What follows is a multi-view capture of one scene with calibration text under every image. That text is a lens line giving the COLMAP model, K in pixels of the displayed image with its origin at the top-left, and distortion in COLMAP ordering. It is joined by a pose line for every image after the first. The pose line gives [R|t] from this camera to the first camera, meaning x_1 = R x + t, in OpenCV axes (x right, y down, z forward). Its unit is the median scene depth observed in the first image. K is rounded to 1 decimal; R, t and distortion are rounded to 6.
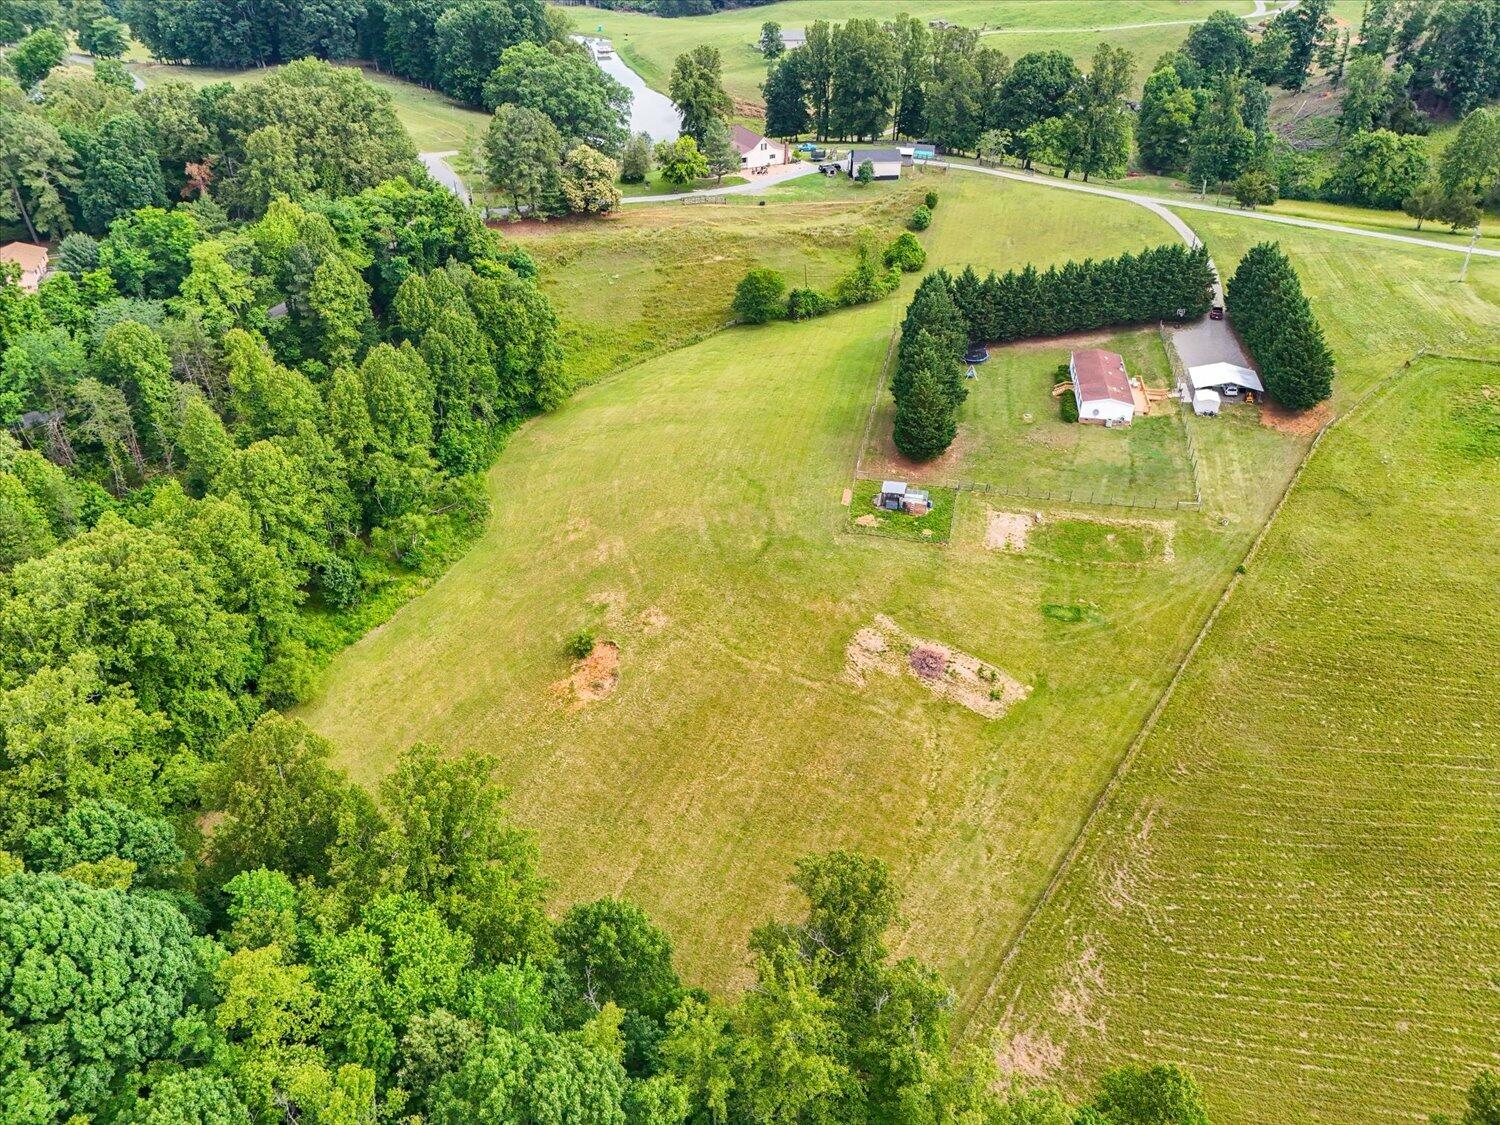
lens RADIAL K [[1100.6, 0, 751.9], [0, 1100.6, 562.3], [0, 0, 1]] dist [0.074484, -0.073261]
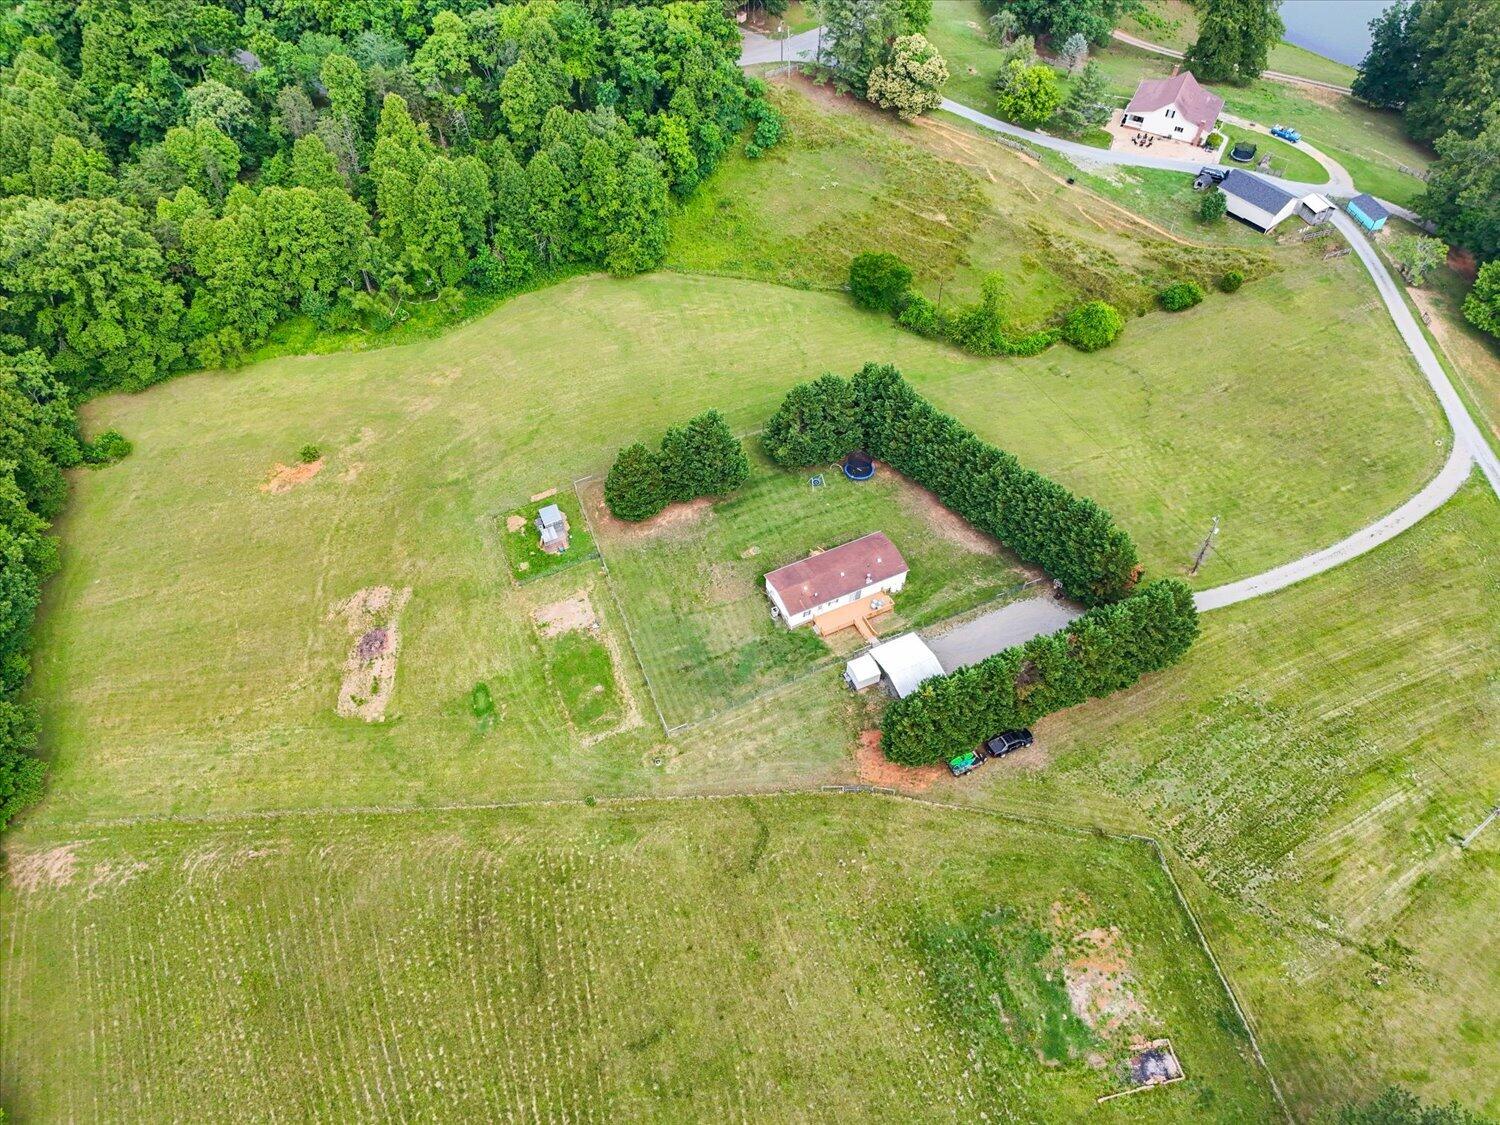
lens RADIAL K [[1100.6, 0, 751.9], [0, 1100.6, 562.3], [0, 0, 1]] dist [0.074484, -0.073261]
pose [[0.566166, 0.644286, -0.514151, 0.641847], [-0.479469, 0.764779, 0.430375, -0.458754], [0.670497, 0.002855, 0.741907, 0.284634]]
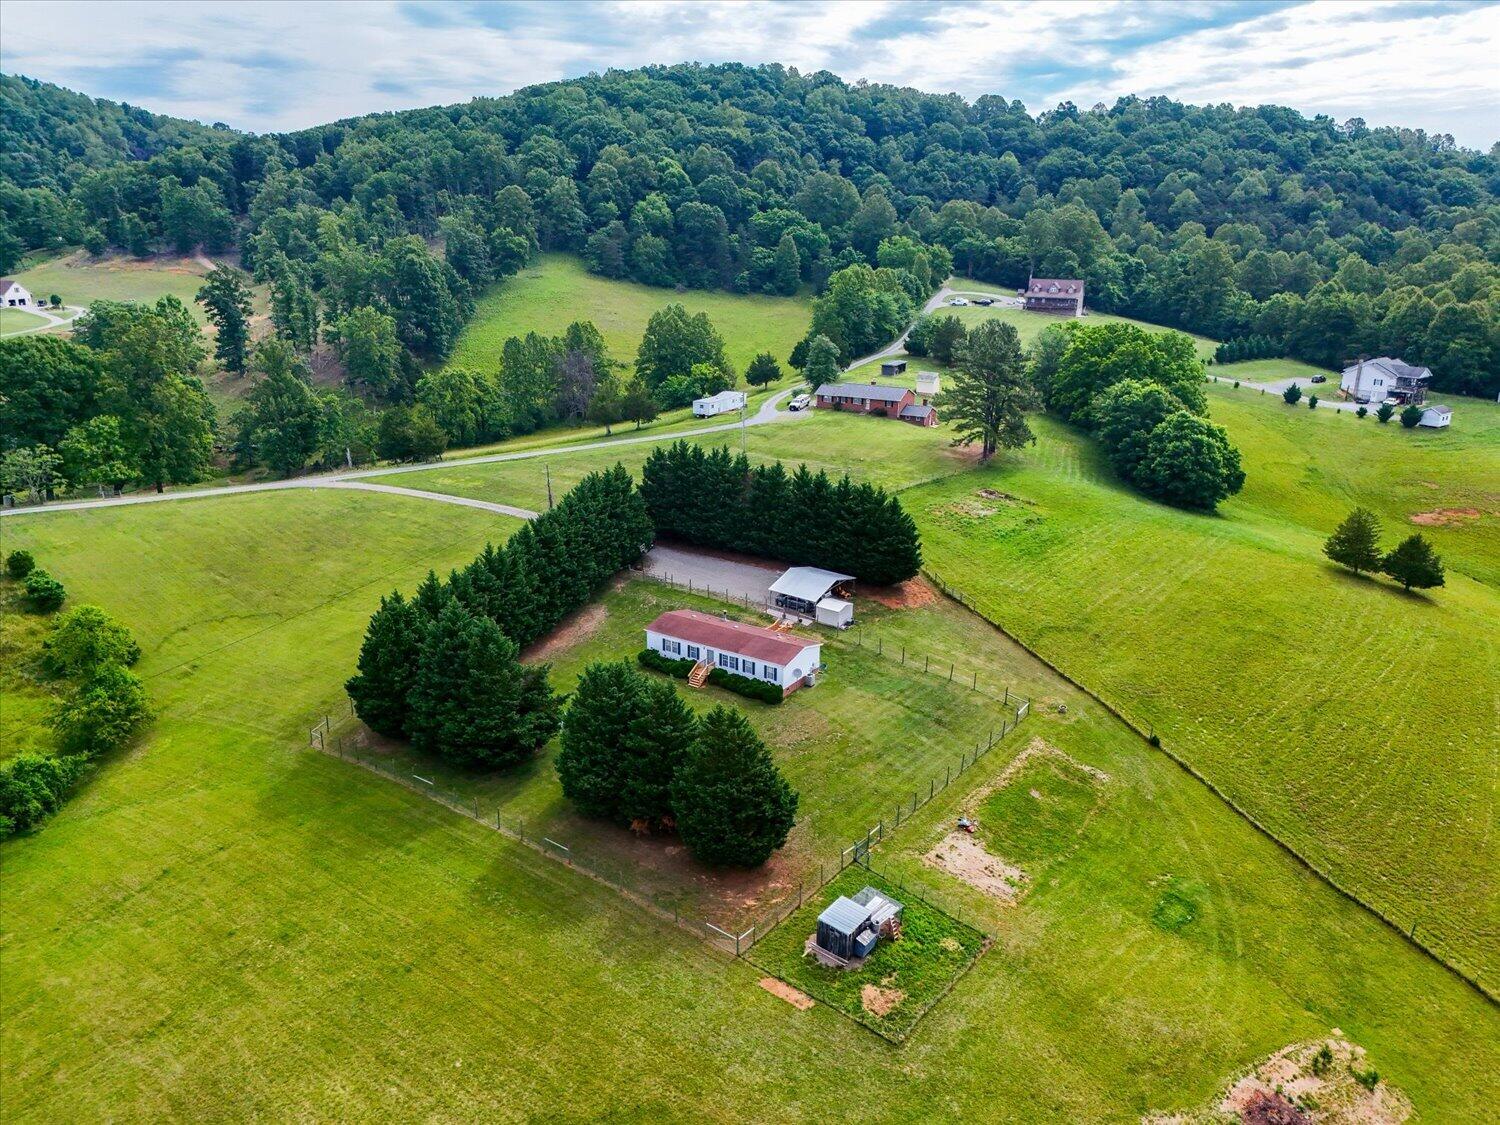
lens RADIAL K [[1100.6, 0, 751.9], [0, 1100.6, 562.3], [0, 0, 1]] dist [0.074484, -0.073261]
pose [[0.420639, -0.283106, 0.861924, -0.232131], [0.513507, 0.857523, 0.031057, -0.198398], [-0.747912, 0.429541, 0.506085, 0.559890]]
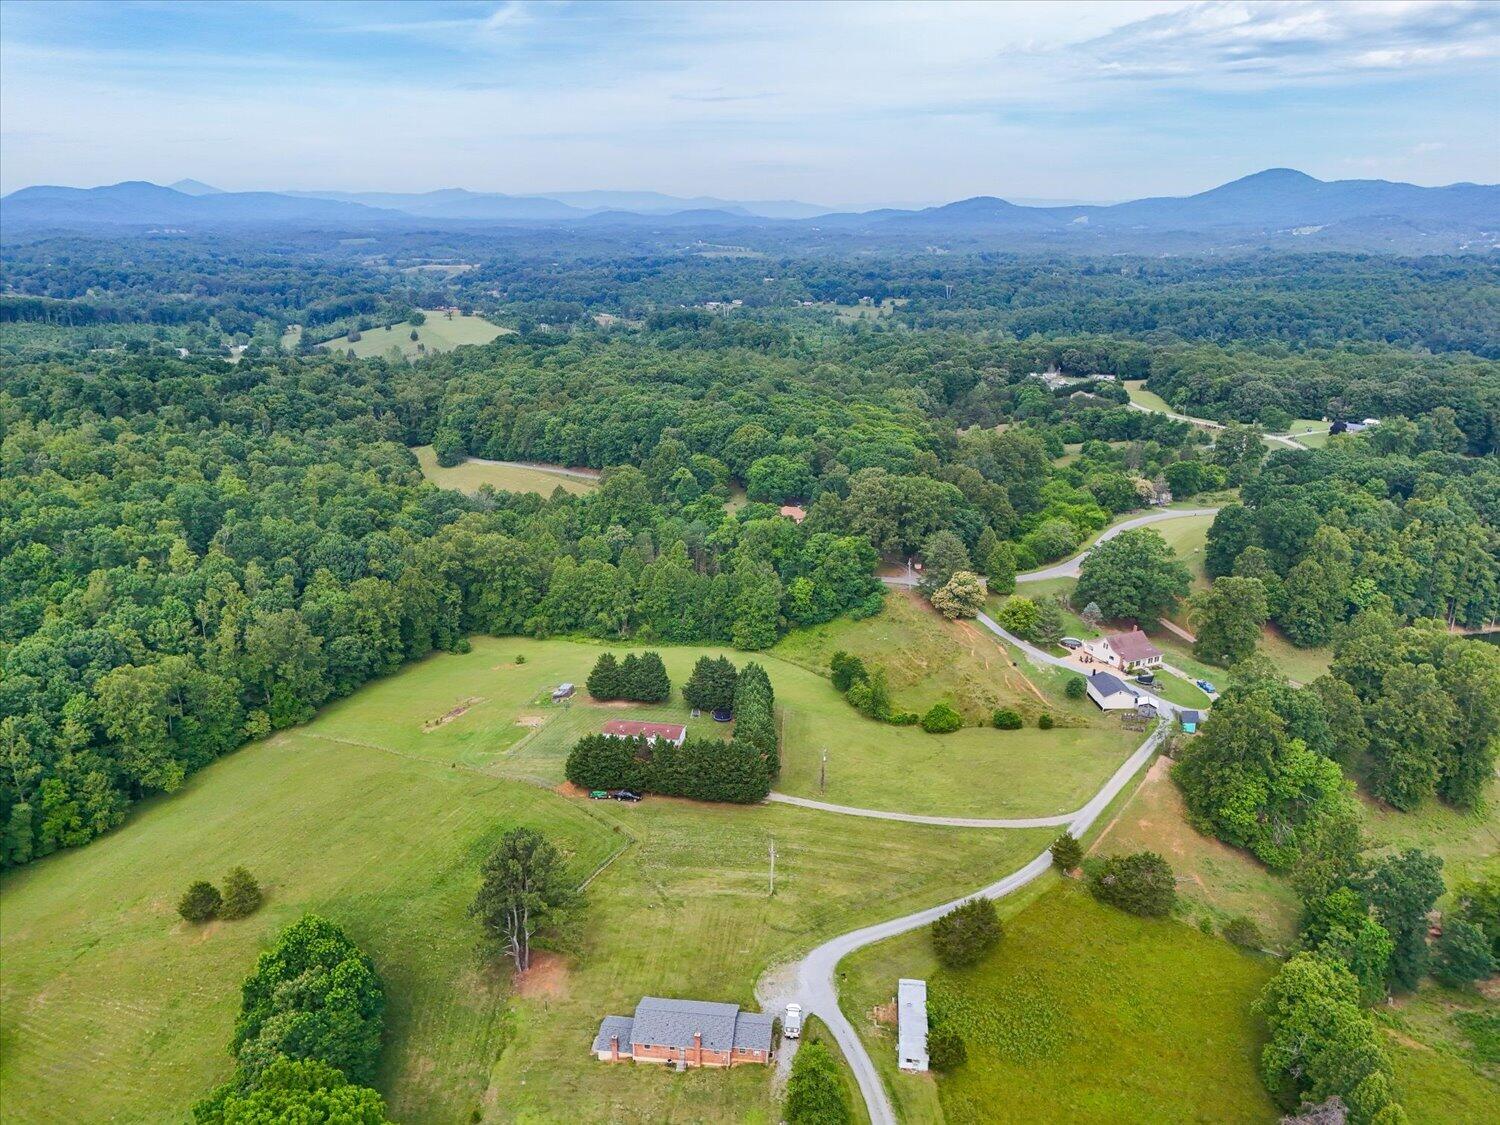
lens RADIAL K [[1100.6, 0, 751.9], [0, 1100.6, 562.3], [0, 0, 1]] dist [0.074484, -0.073261]
pose [[-0.046417, 0.284468, -0.957561, 1.507300], [-0.573807, 0.777070, 0.258664, -0.731869], [0.817674, 0.561462, 0.127161, 0.718433]]
